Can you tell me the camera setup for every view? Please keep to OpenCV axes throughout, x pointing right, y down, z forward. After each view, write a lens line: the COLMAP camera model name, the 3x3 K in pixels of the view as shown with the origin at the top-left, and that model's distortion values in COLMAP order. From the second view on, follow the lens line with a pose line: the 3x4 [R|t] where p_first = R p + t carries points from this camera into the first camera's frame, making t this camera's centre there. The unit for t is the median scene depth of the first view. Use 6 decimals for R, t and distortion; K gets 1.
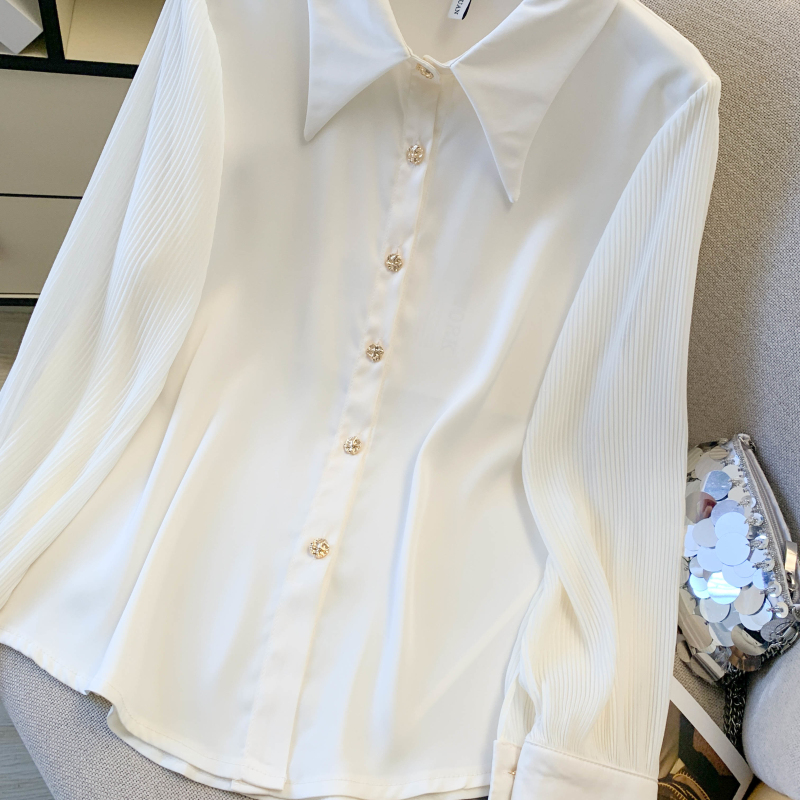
lens RADIAL K [[868.6, 0, 379.0], [0, 868.6, 397.7], [0, 0, 1]] dist [0.150301, -0.231371]
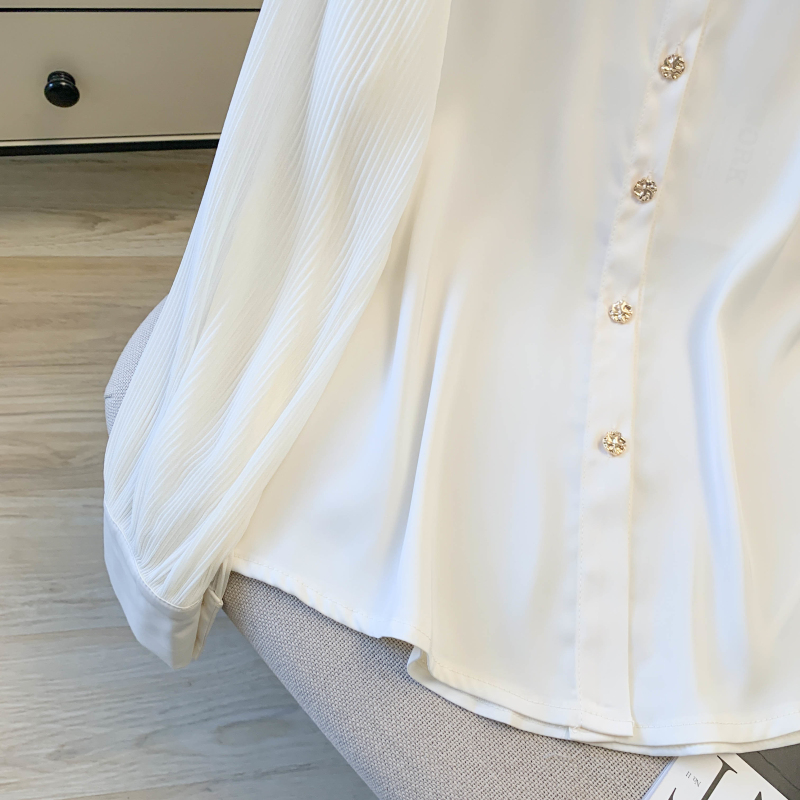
lens RADIAL K [[868.6, 0, 379.0], [0, 868.6, 397.7], [0, 0, 1]] dist [0.150301, -0.231371]
pose [[0.997616, -0.054465, 0.042388, -0.296250], [0.046048, 0.982766, 0.179027, -0.022710], [-0.051408, -0.176648, 0.982931, 0.205878]]
